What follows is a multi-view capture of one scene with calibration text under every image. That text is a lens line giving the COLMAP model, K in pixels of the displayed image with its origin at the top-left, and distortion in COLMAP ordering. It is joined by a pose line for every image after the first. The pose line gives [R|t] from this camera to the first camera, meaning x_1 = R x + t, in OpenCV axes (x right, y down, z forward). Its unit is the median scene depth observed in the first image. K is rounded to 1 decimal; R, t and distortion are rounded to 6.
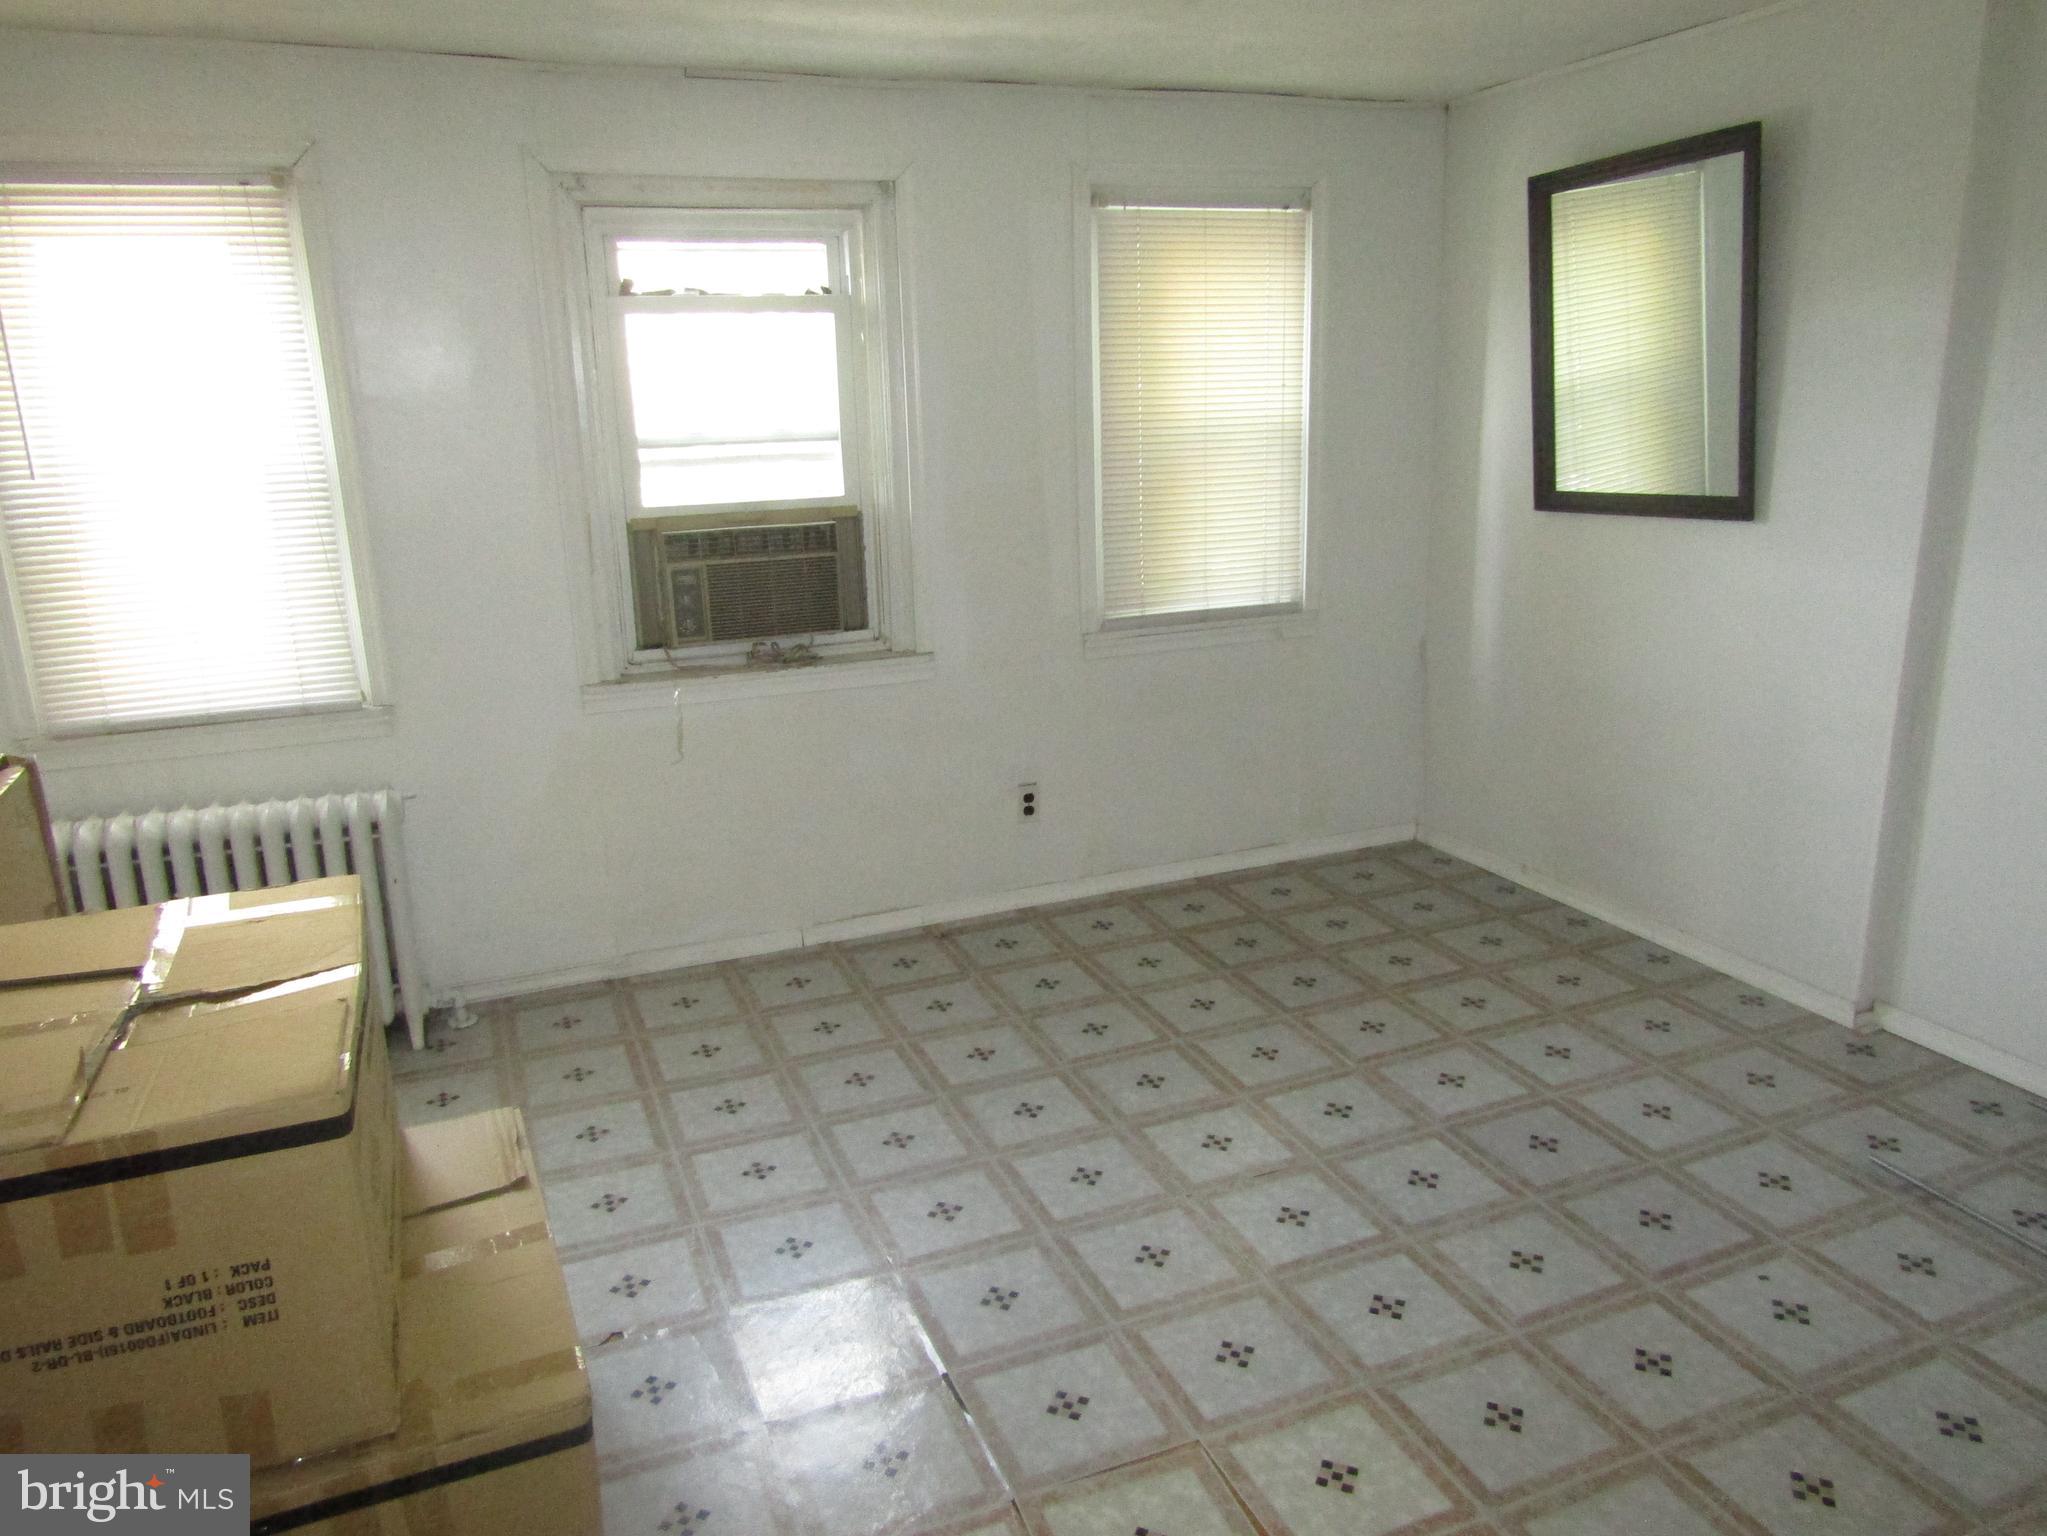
lens RADIAL K [[1457.3, 0, 1018.6], [0, 1457.3, 768.8], [0, 0, 1]] dist [-0.010702, 0.001948]
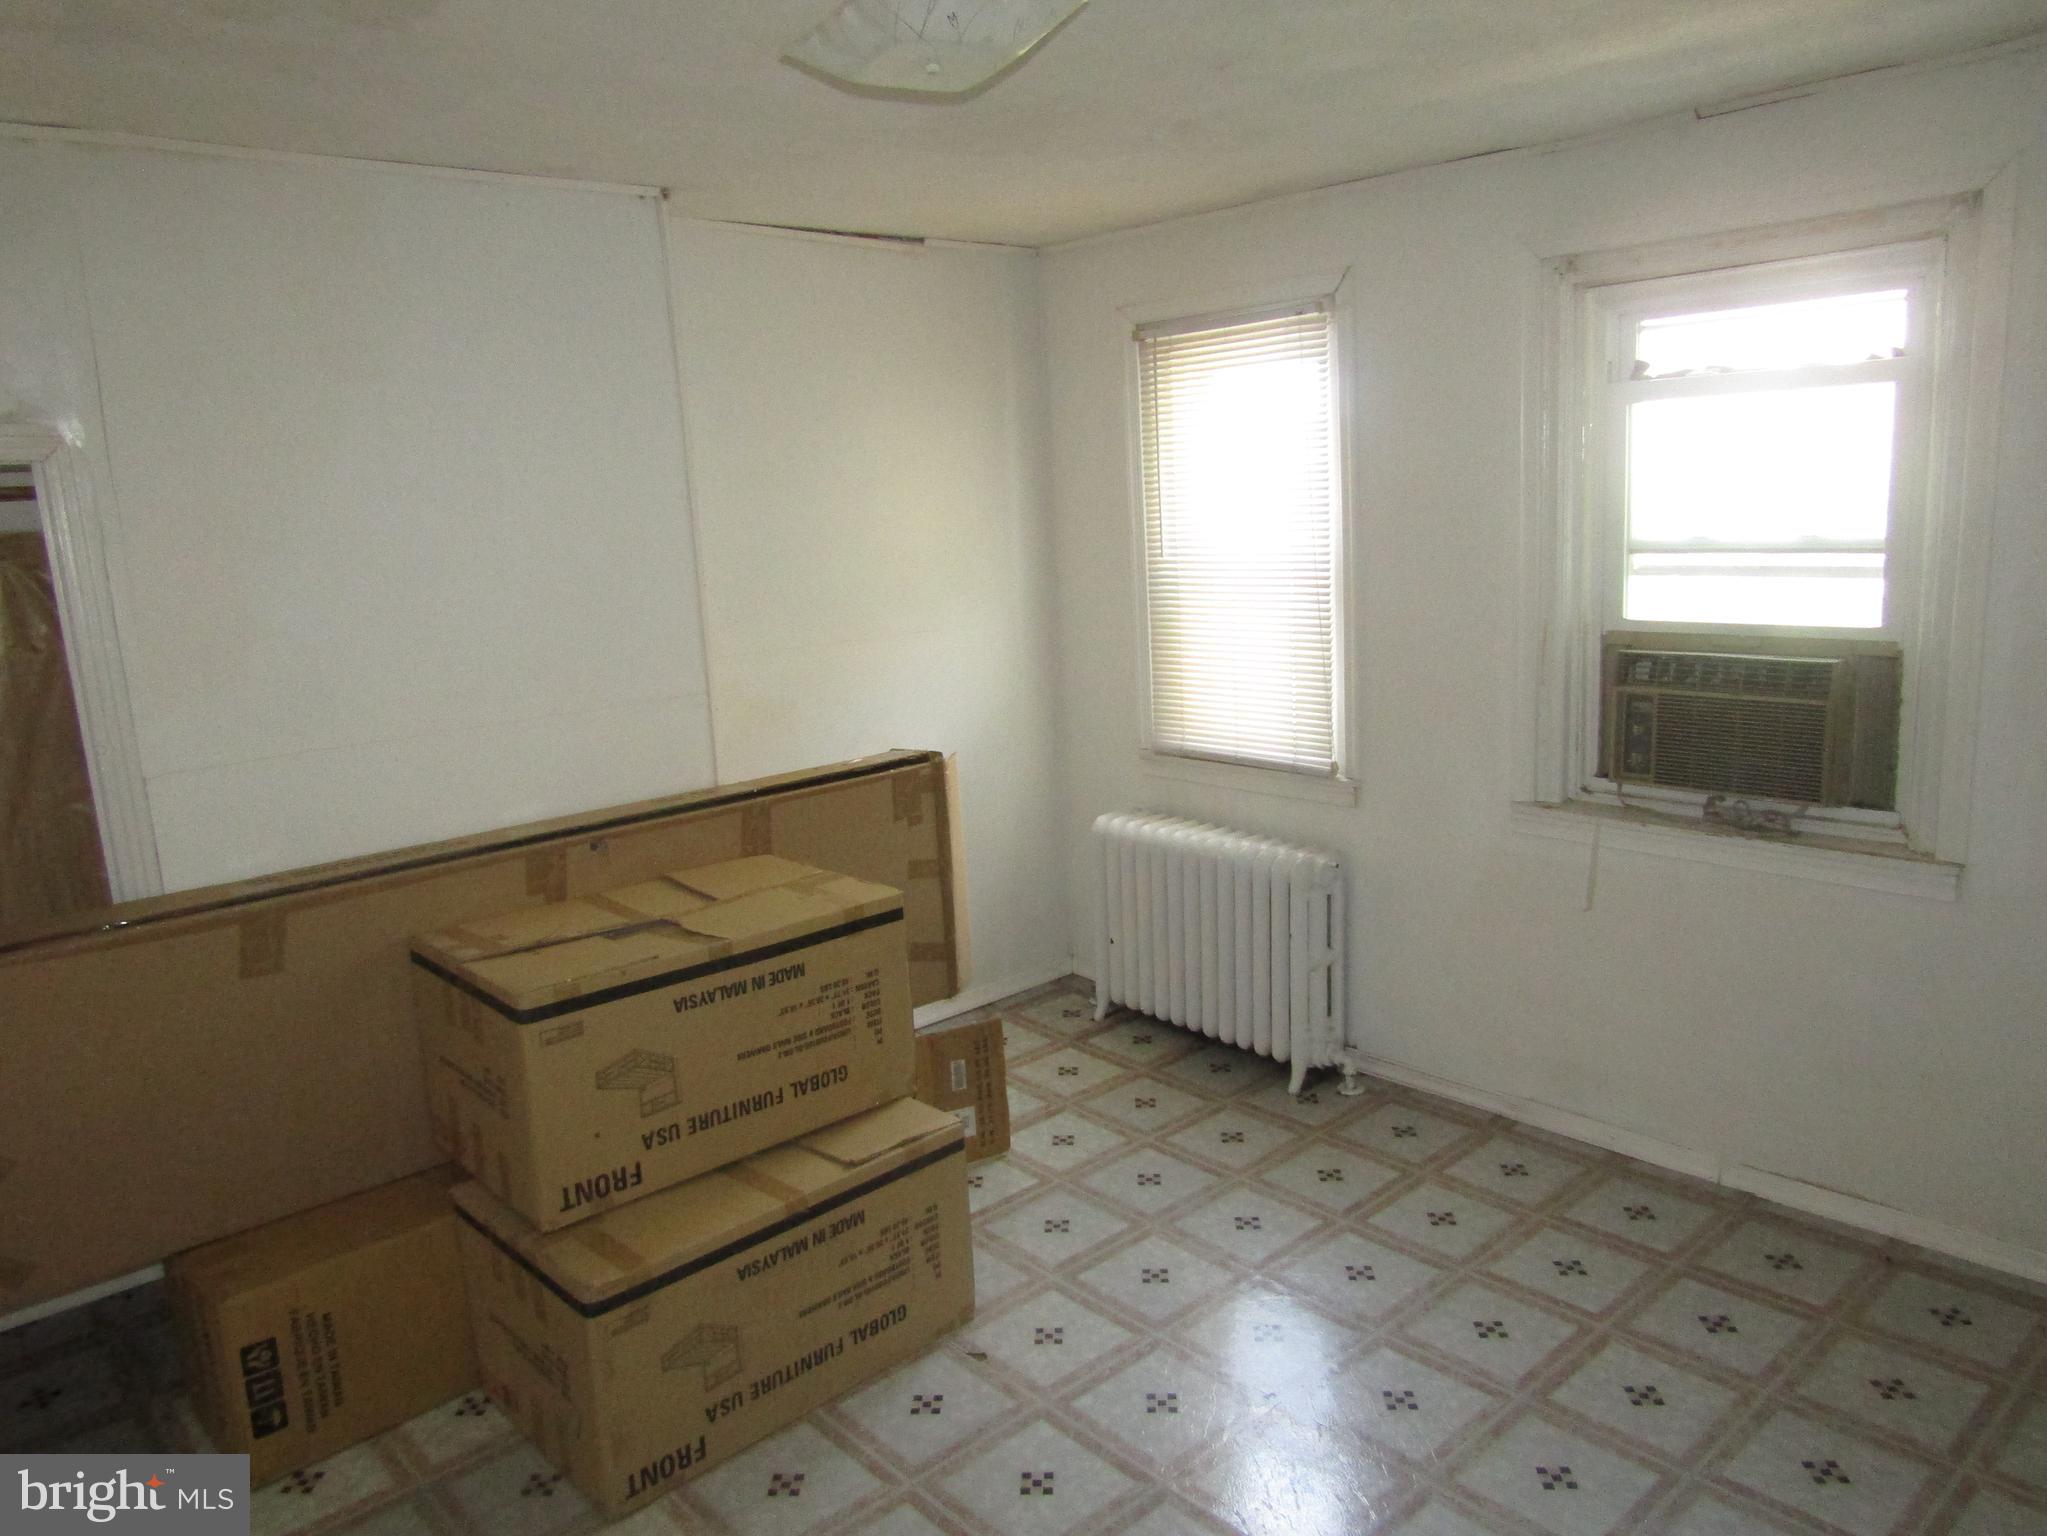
lens RADIAL K [[1457.3, 0, 1014.3], [0, 1457.3, 764.6], [0, 0, 1]] dist [-0.010702, 0.001948]
pose [[0.333810, 0.187766, -0.923750, 0.444639], [-0.200760, 0.971639, 0.124952, -0.130388], [0.921014, 0.143742, 0.362039, 0.358847]]
